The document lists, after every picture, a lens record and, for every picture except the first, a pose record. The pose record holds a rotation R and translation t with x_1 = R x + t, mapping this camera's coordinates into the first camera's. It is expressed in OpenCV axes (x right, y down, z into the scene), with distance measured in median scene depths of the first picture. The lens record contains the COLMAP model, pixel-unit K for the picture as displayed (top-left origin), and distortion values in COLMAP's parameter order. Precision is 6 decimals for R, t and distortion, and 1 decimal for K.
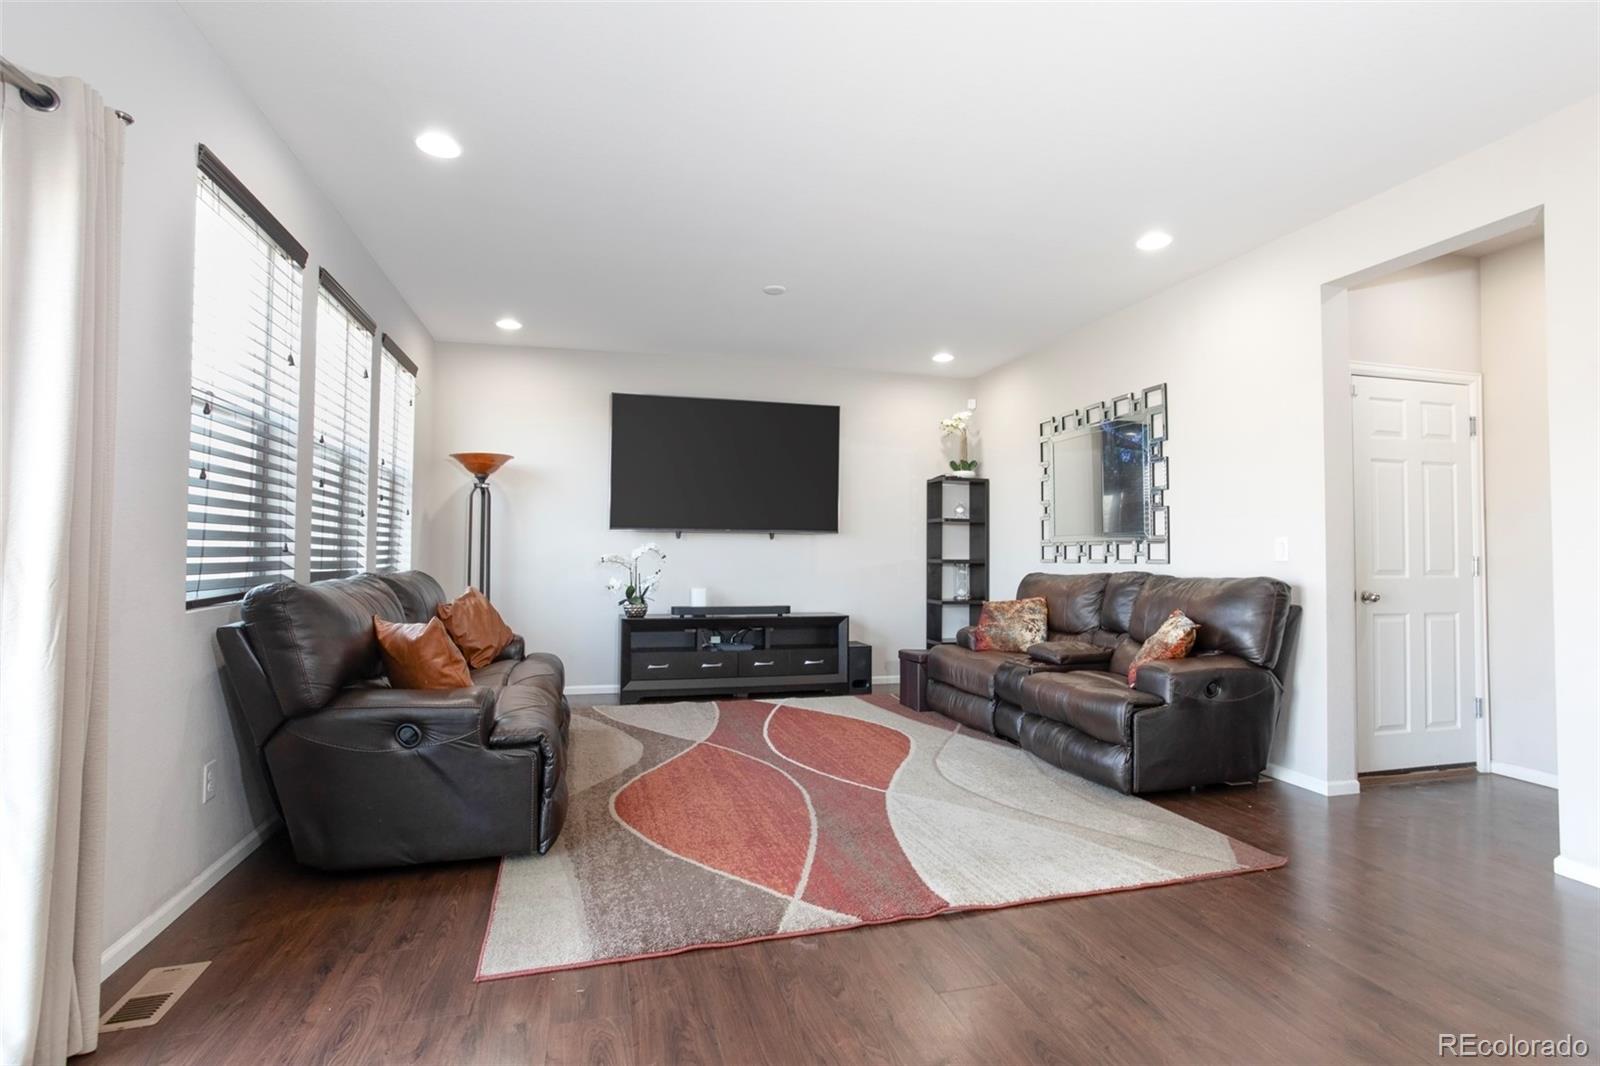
lens RADIAL K [[766.0, 0, 797.1], [0, 766.0, 531.1], [0, 0, 1]] dist [-0.059253, 0.037720]
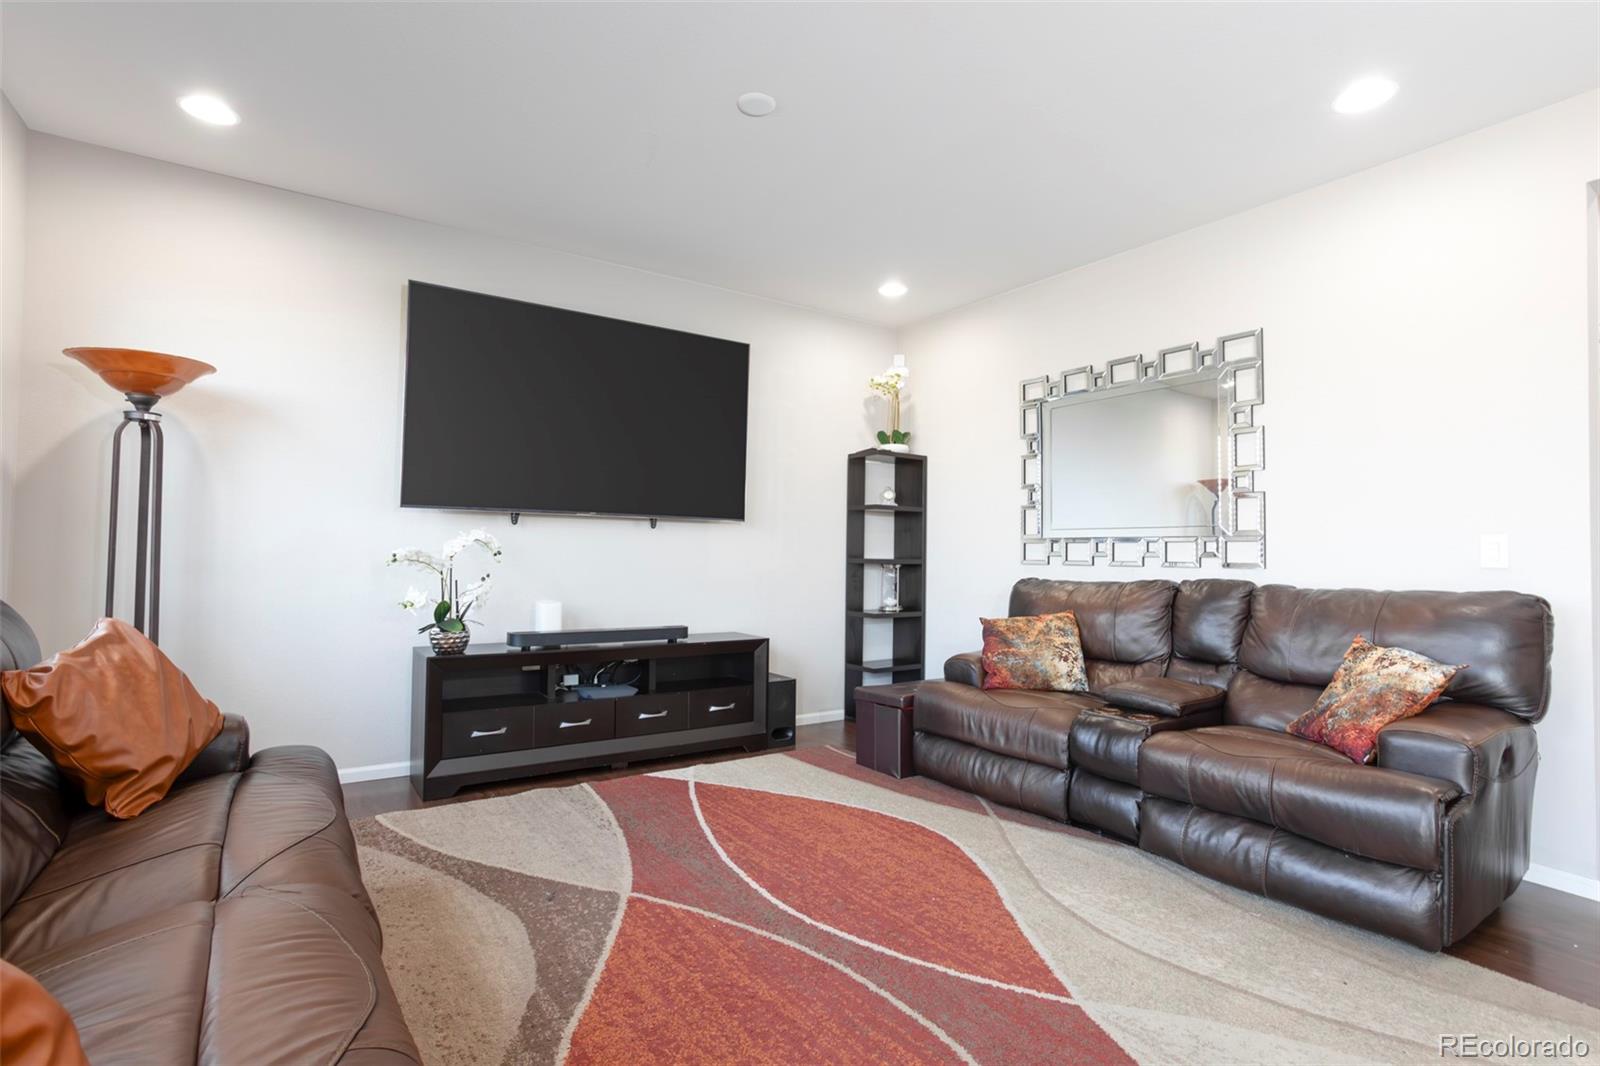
lens RADIAL K [[766.0, 0, 797.1], [0, 766.0, 531.1], [0, 0, 1]] dist [-0.059253, 0.037720]
pose [[0.945770, 0.016328, 0.324426, -0.165085], [-0.018651, 0.999818, 0.004052, 0.010119], [-0.324301, -0.009883, 0.945902, 0.388929]]
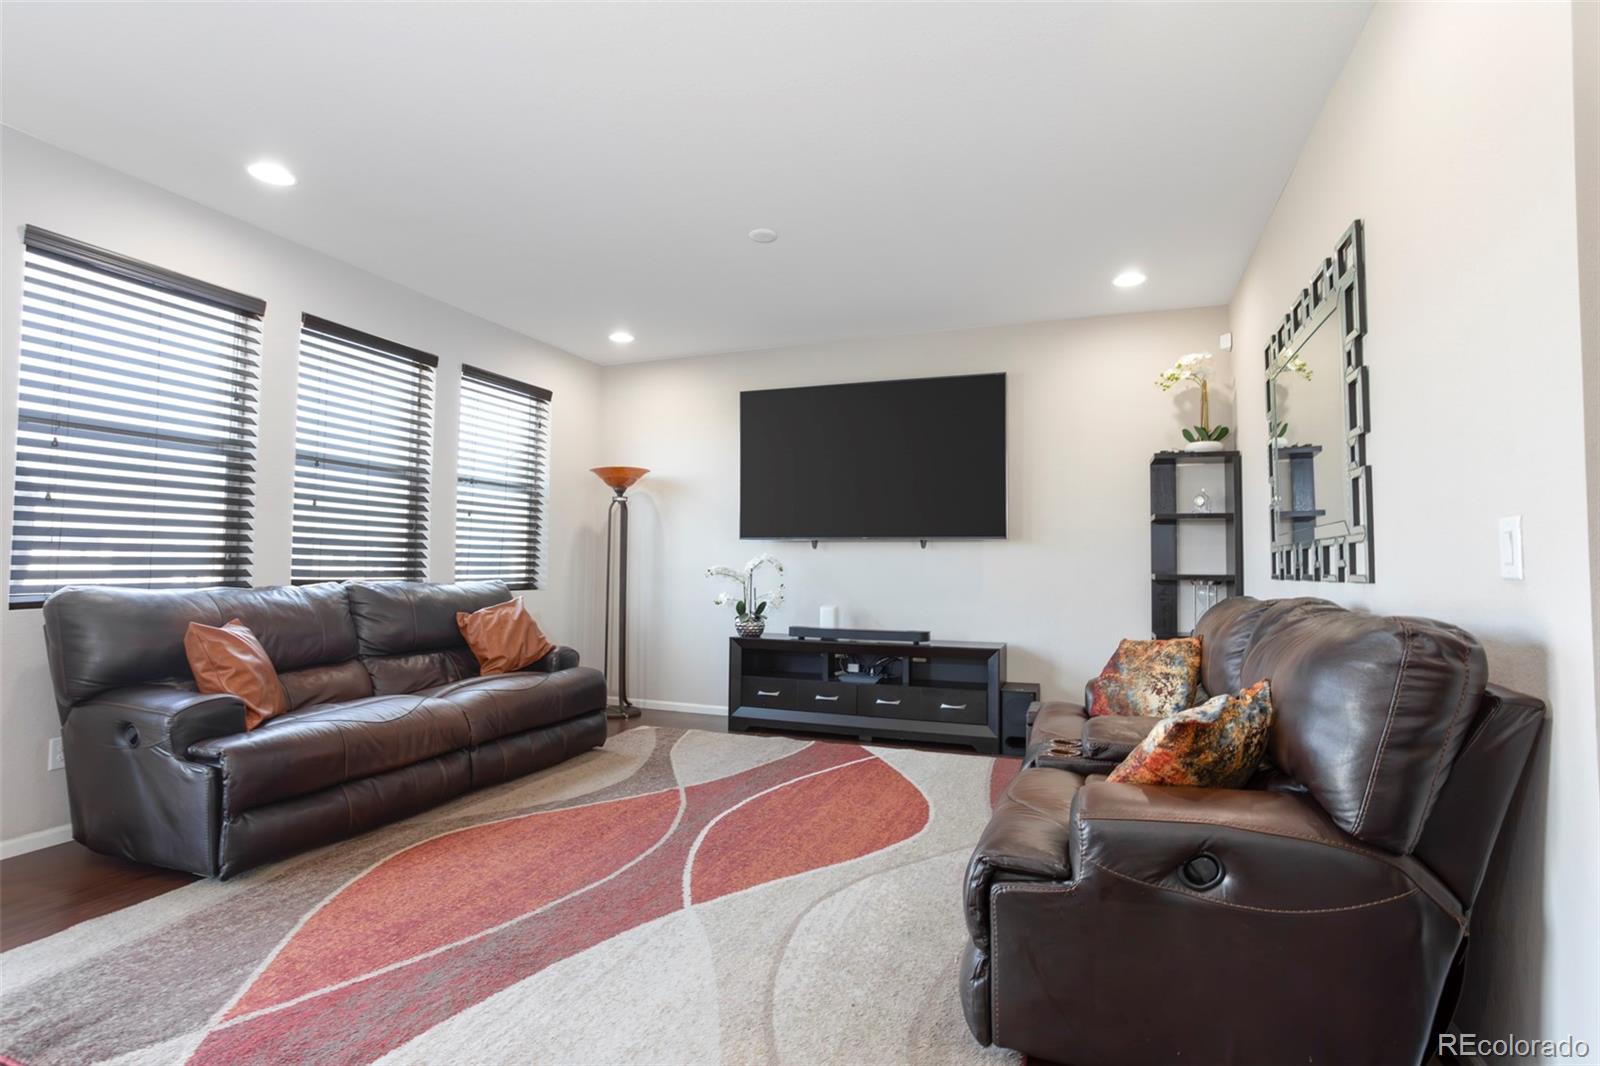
lens RADIAL K [[762.2, 0, 805.9], [0, 762.2, 530.9], [0, 0, 1]] dist [-0.058922, 0.036533]
pose [[0.811178, -0.027405, -0.584157, 0.417133], [0.015487, 0.999558, -0.025387, 0.013786], [0.584594, 0.011547, 0.811243, 0.344179]]
